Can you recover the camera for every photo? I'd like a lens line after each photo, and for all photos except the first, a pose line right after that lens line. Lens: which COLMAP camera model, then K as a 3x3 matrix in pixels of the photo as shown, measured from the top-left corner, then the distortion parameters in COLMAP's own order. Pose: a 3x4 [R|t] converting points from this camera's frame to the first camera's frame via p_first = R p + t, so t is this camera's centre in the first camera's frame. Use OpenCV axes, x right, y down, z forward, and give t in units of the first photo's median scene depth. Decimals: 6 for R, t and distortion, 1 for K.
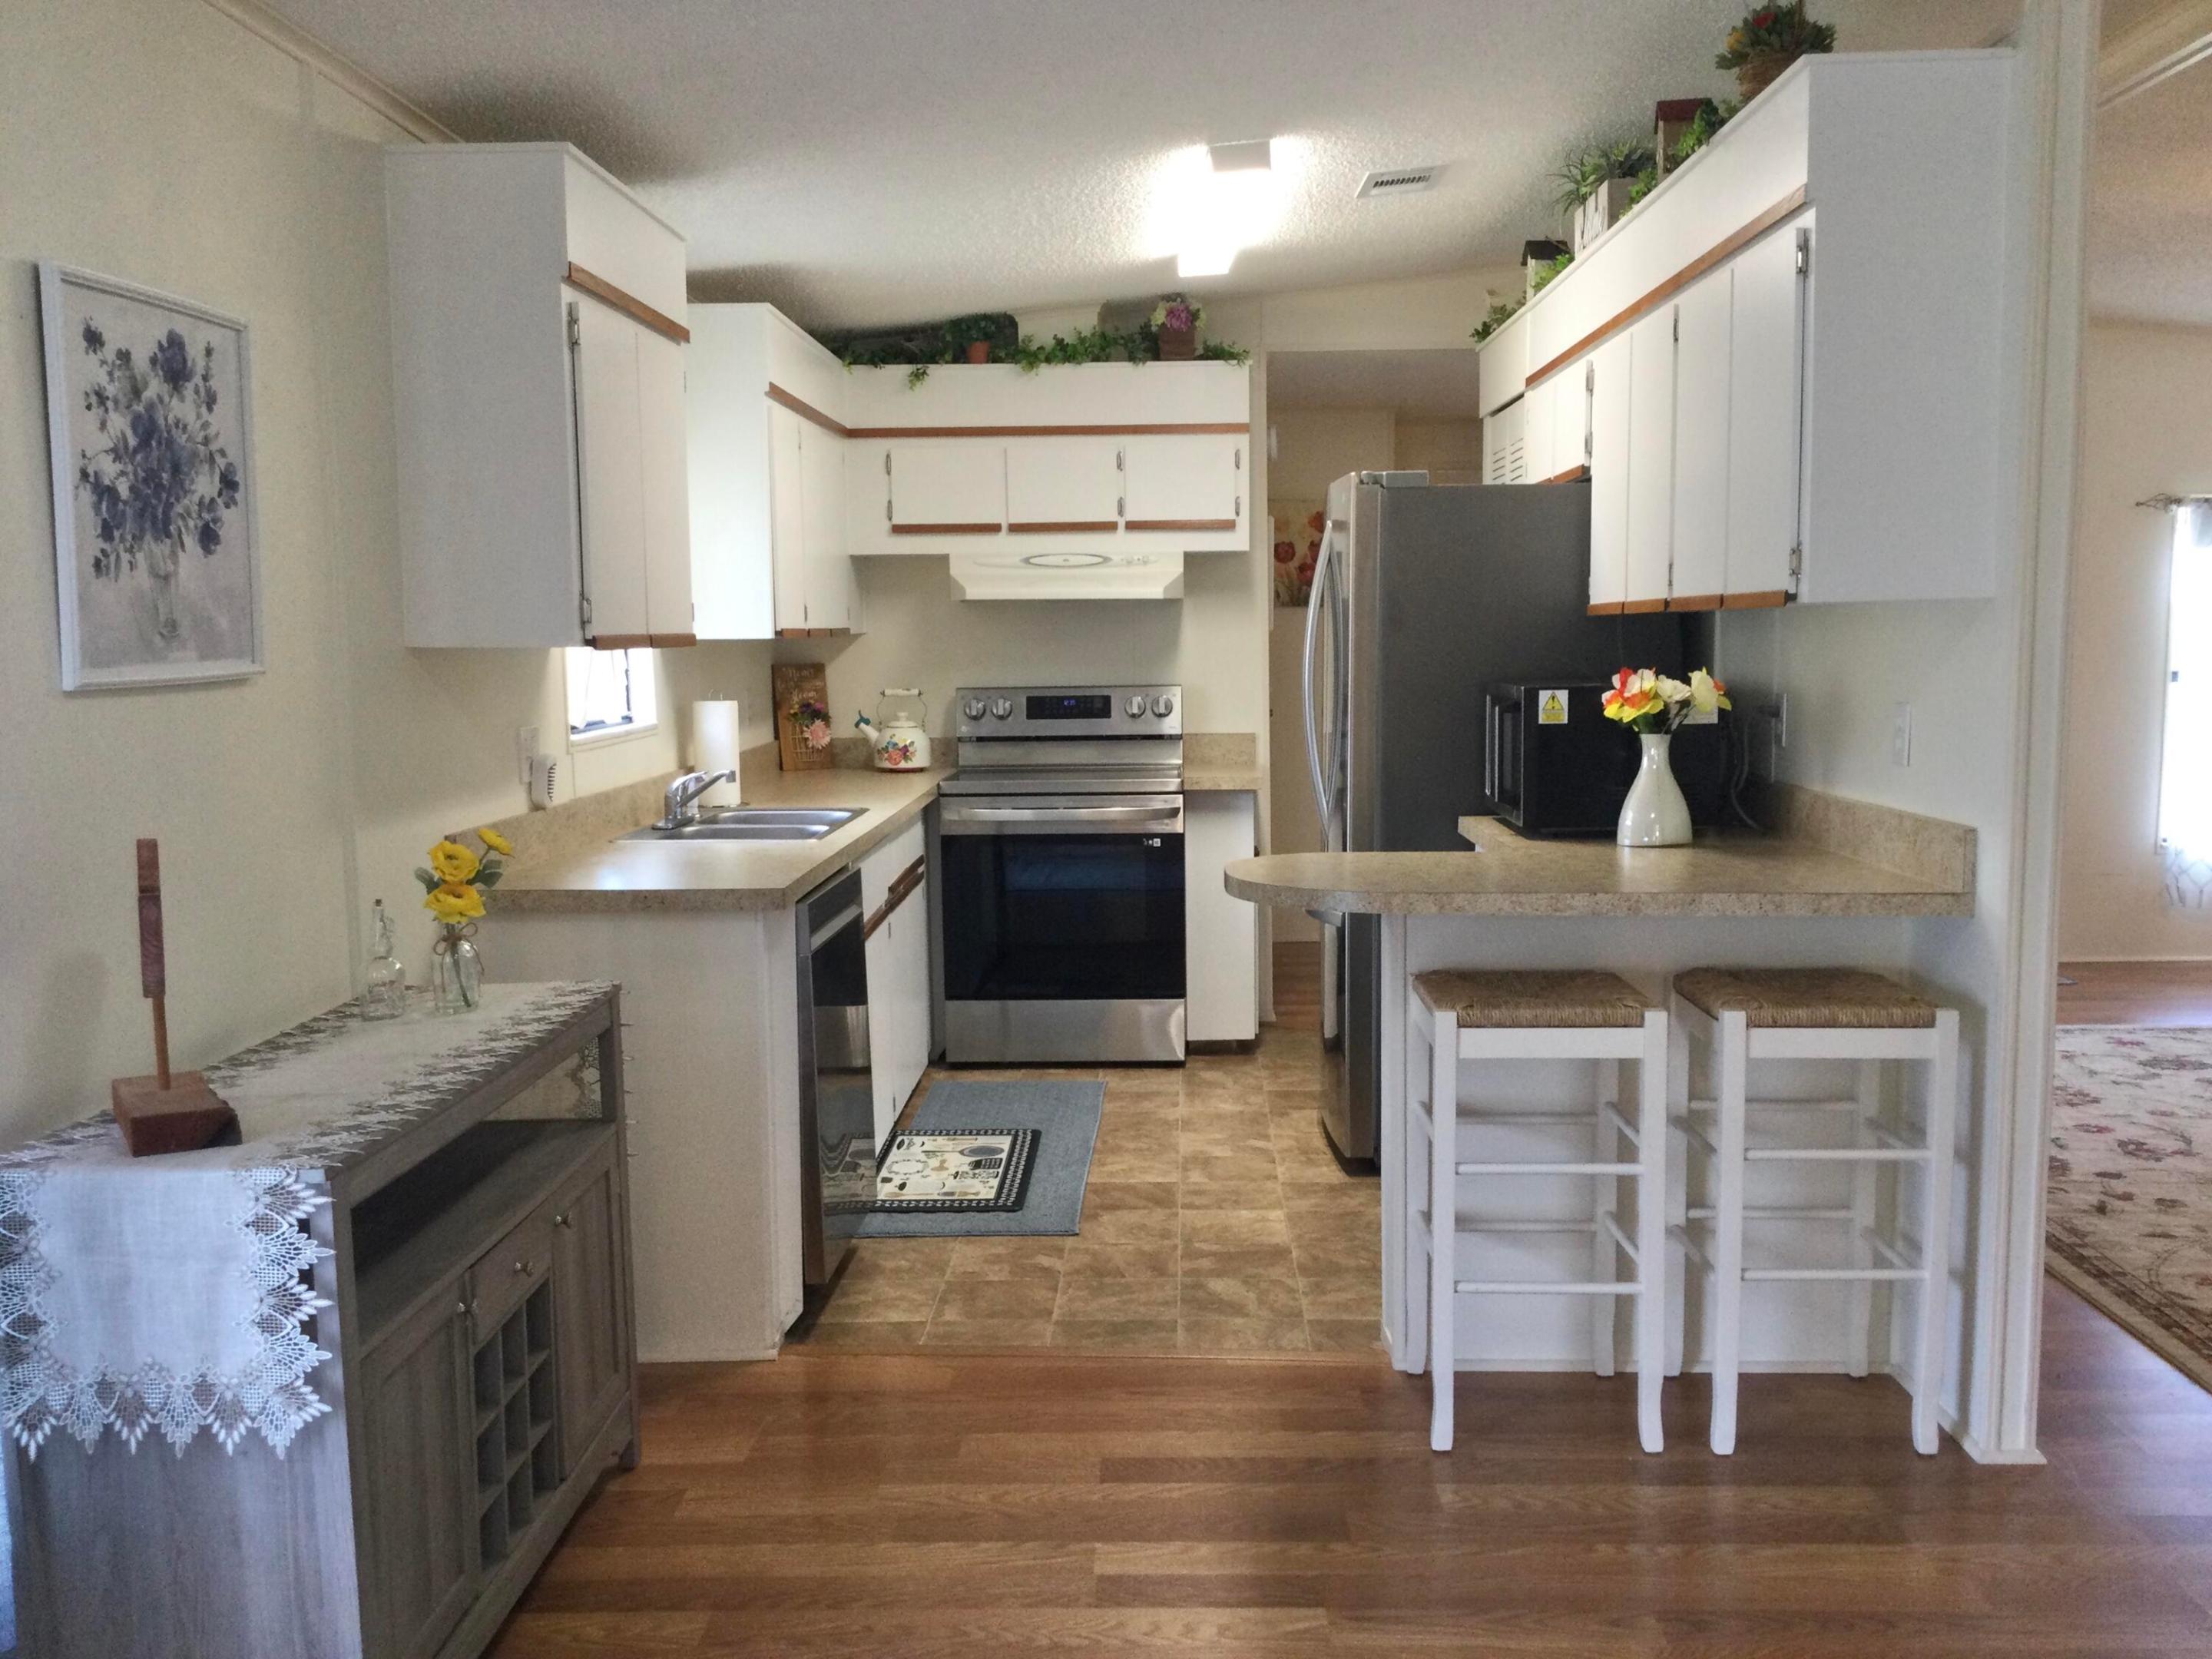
lens RADIAL K [[1995.1, 0, 1116.0], [0, 1995.1, 869.4], [0, 0, 1]] dist [0.132888, -0.264209]
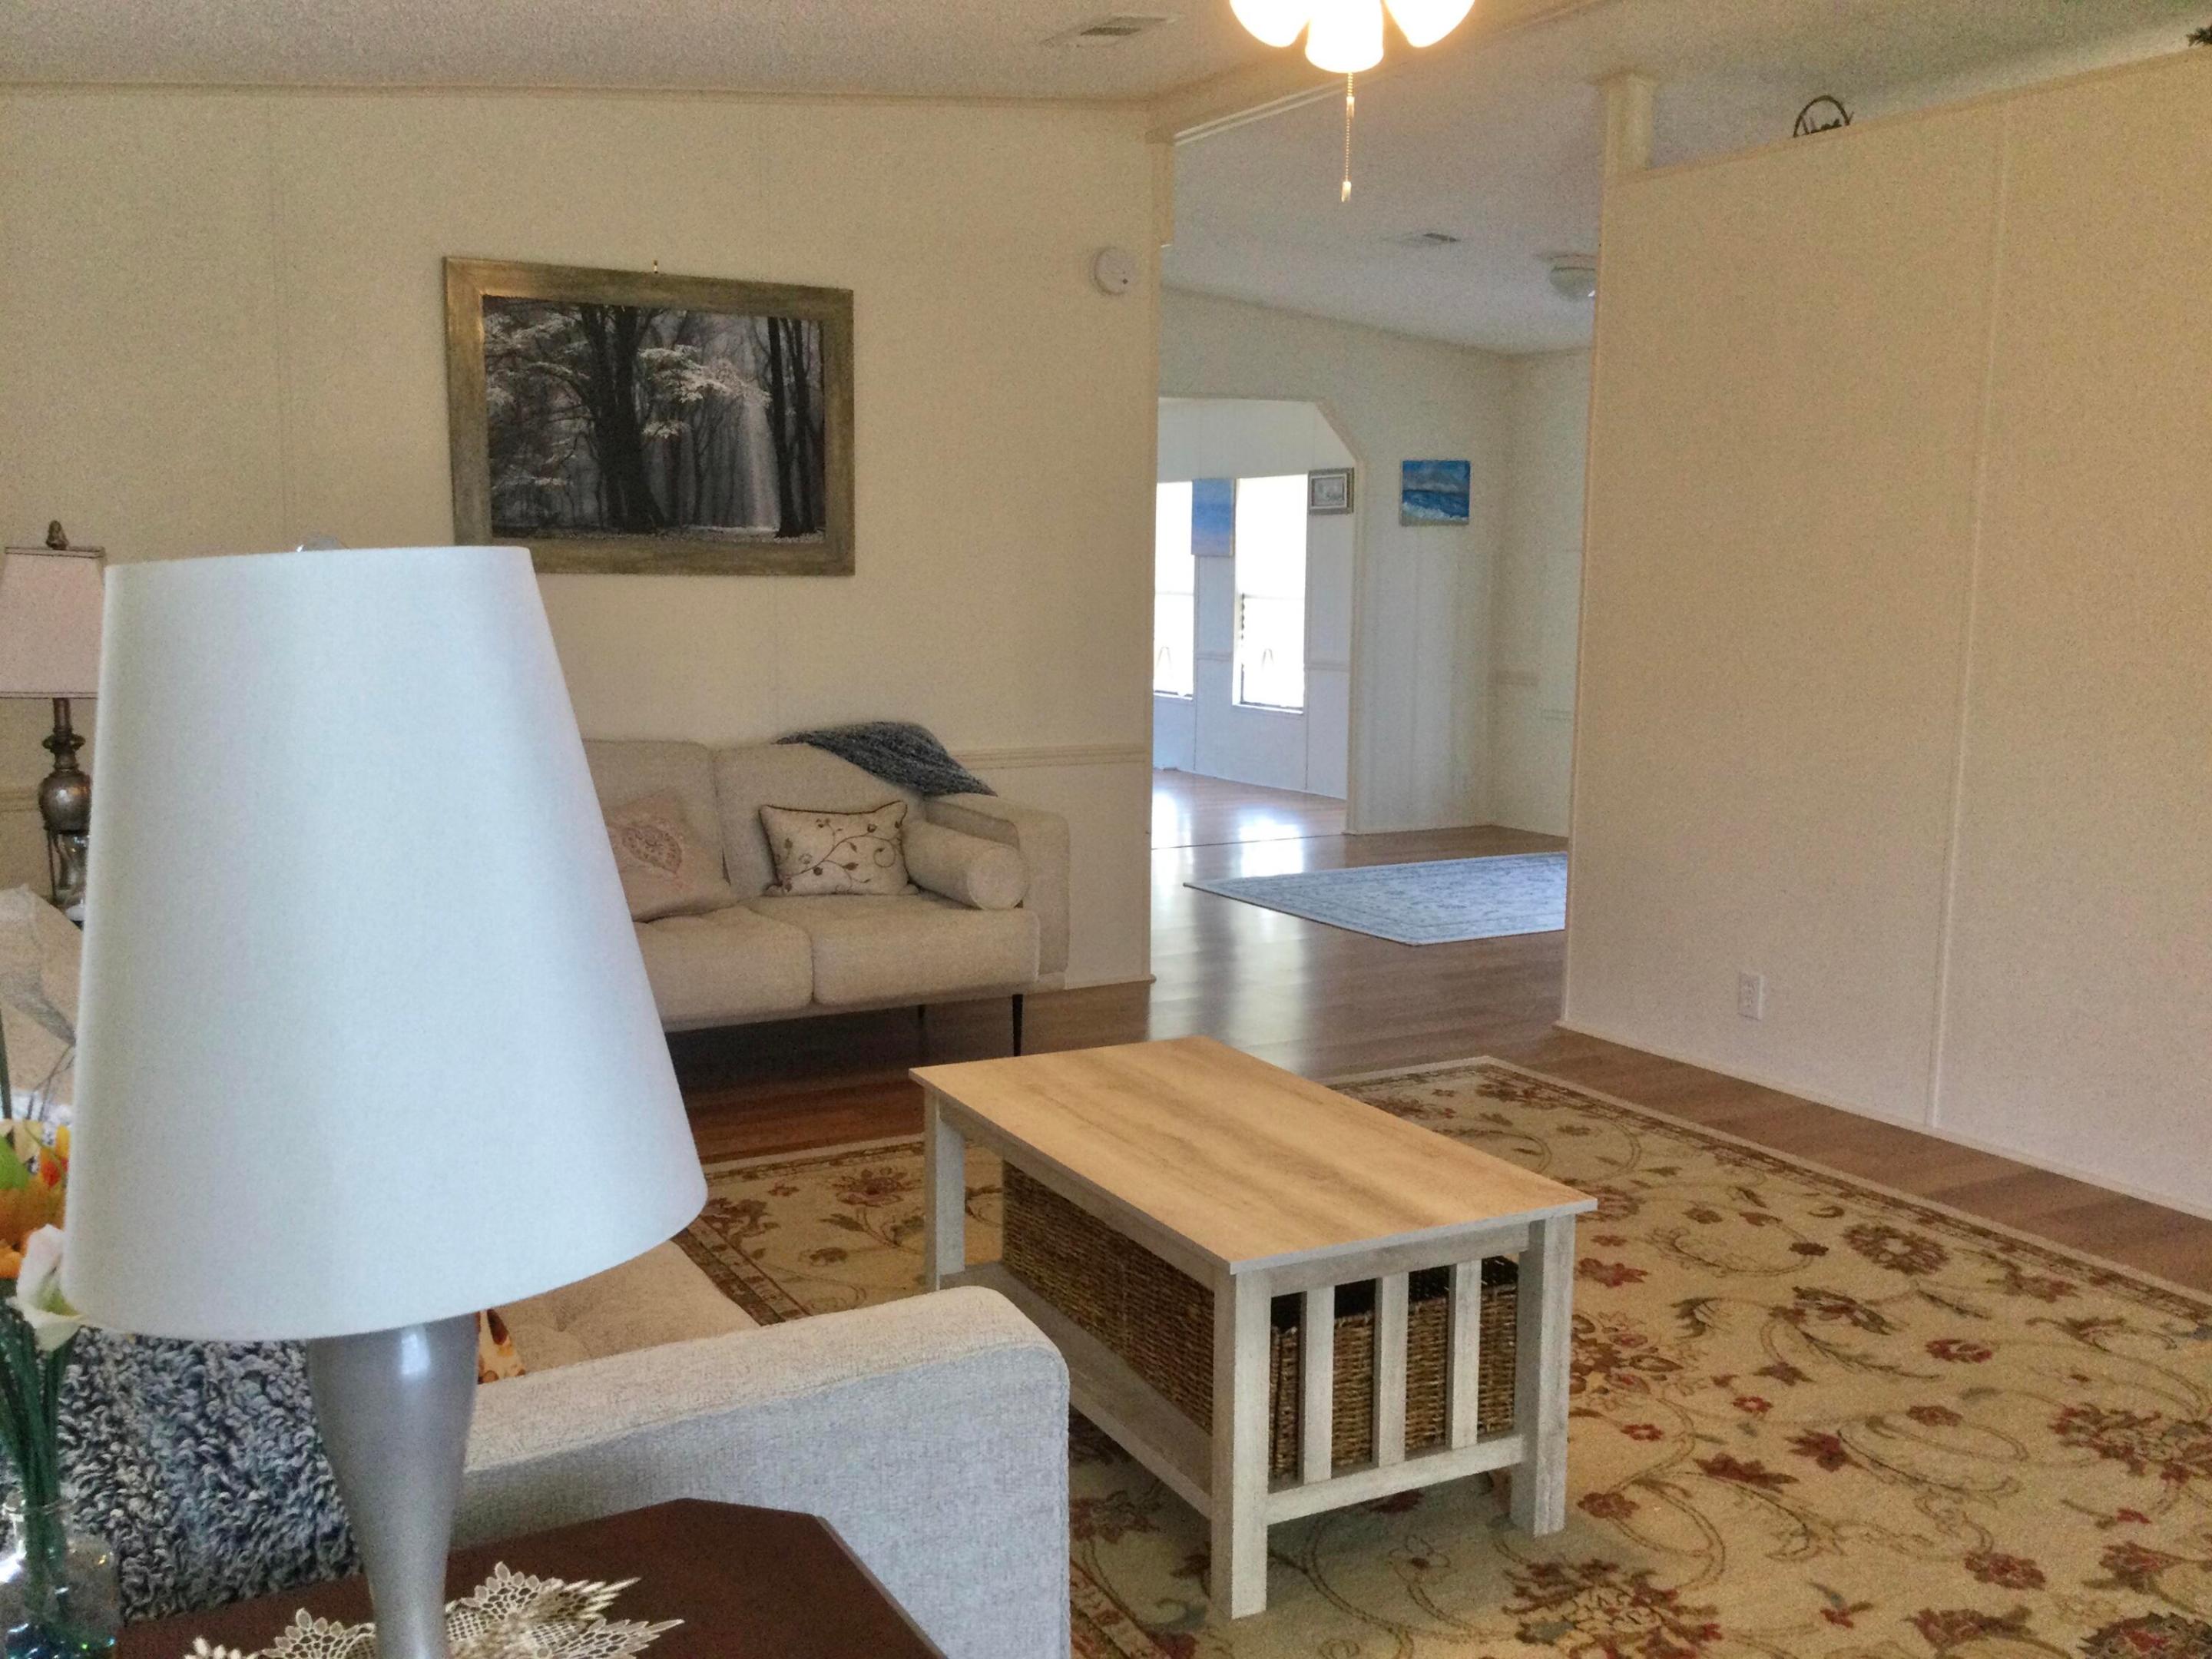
lens RADIAL K [[1995.1, 0, 1116.0], [0, 1995.1, 869.4], [0, 0, 1]] dist [0.132888, -0.264209]
pose [[-0.860394, 0.079615, -0.503372, 1.185410], [-0.060306, 0.964877, 0.255687, -0.185795], [0.506049, 0.250349, -0.825373, 1.587525]]
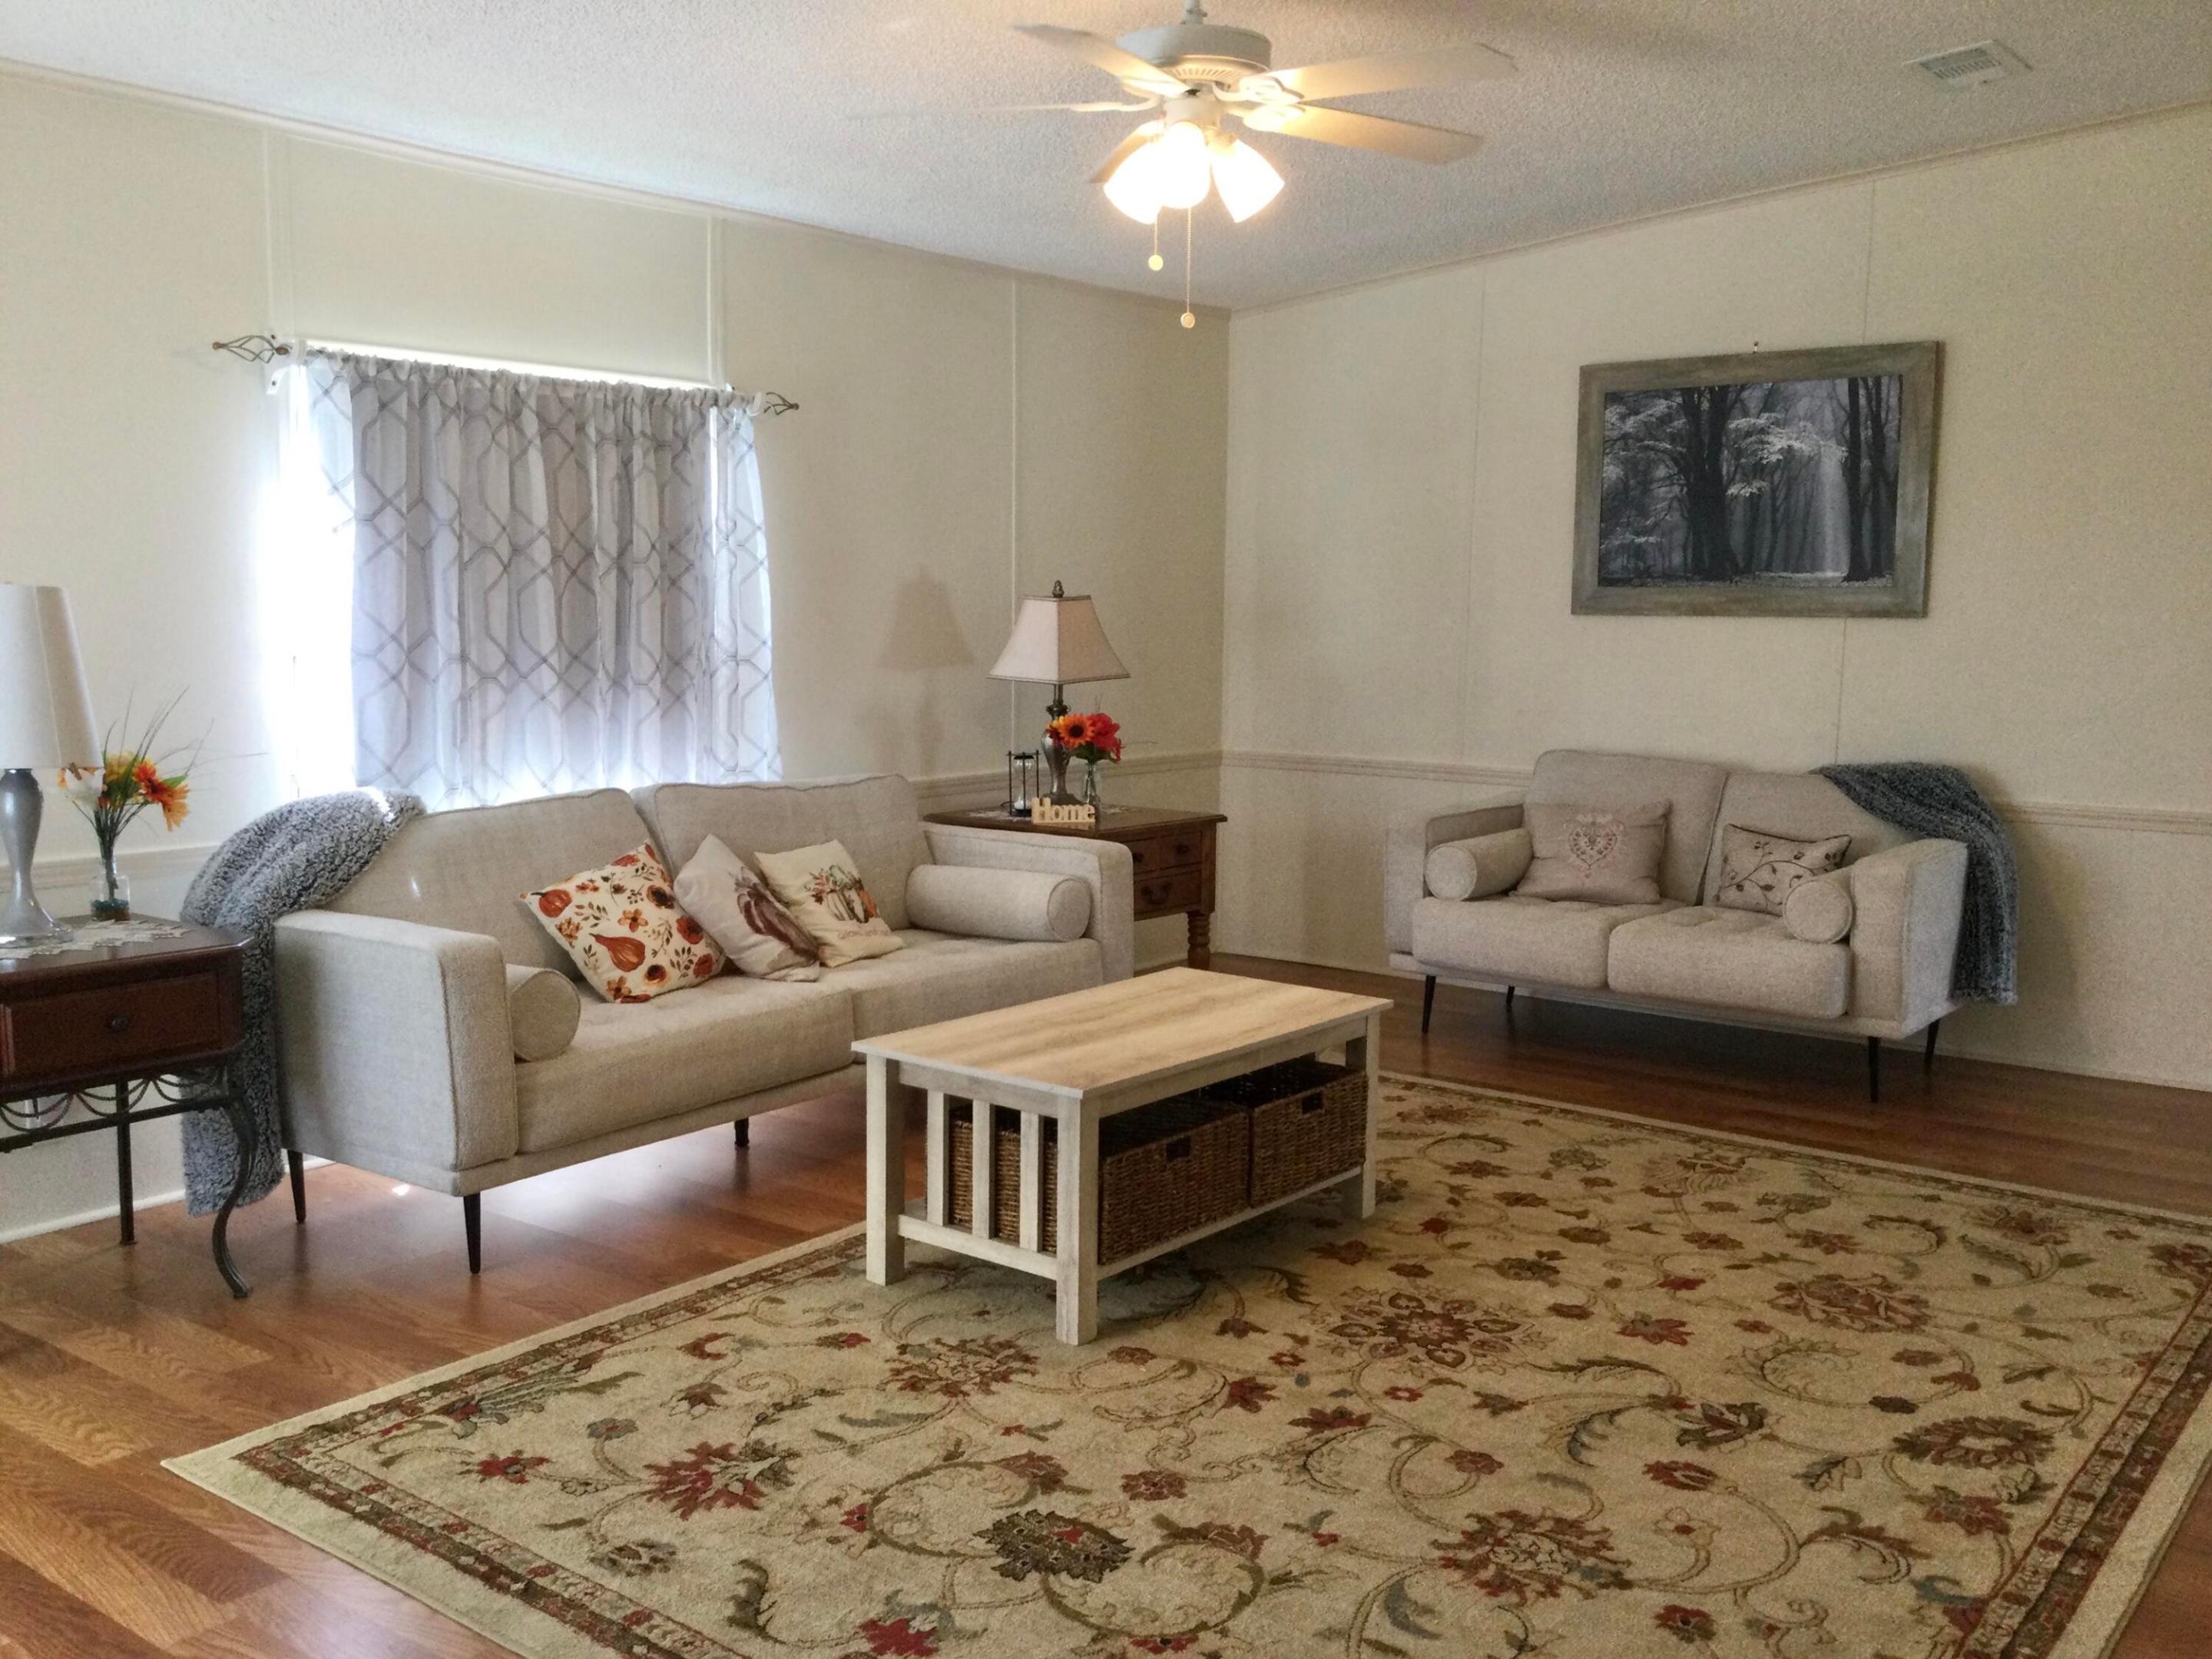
lens RADIAL K [[1995.1, 0, 1116.0], [0, 1995.1, 869.4], [0, 0, 1]] dist [0.132888, -0.264209]
pose [[-0.810855, -0.078722, 0.579928, 0.351112], [0.067393, 0.971761, 0.226139, -0.202455], [-0.581353, 0.222449, -0.782652, 1.760217]]
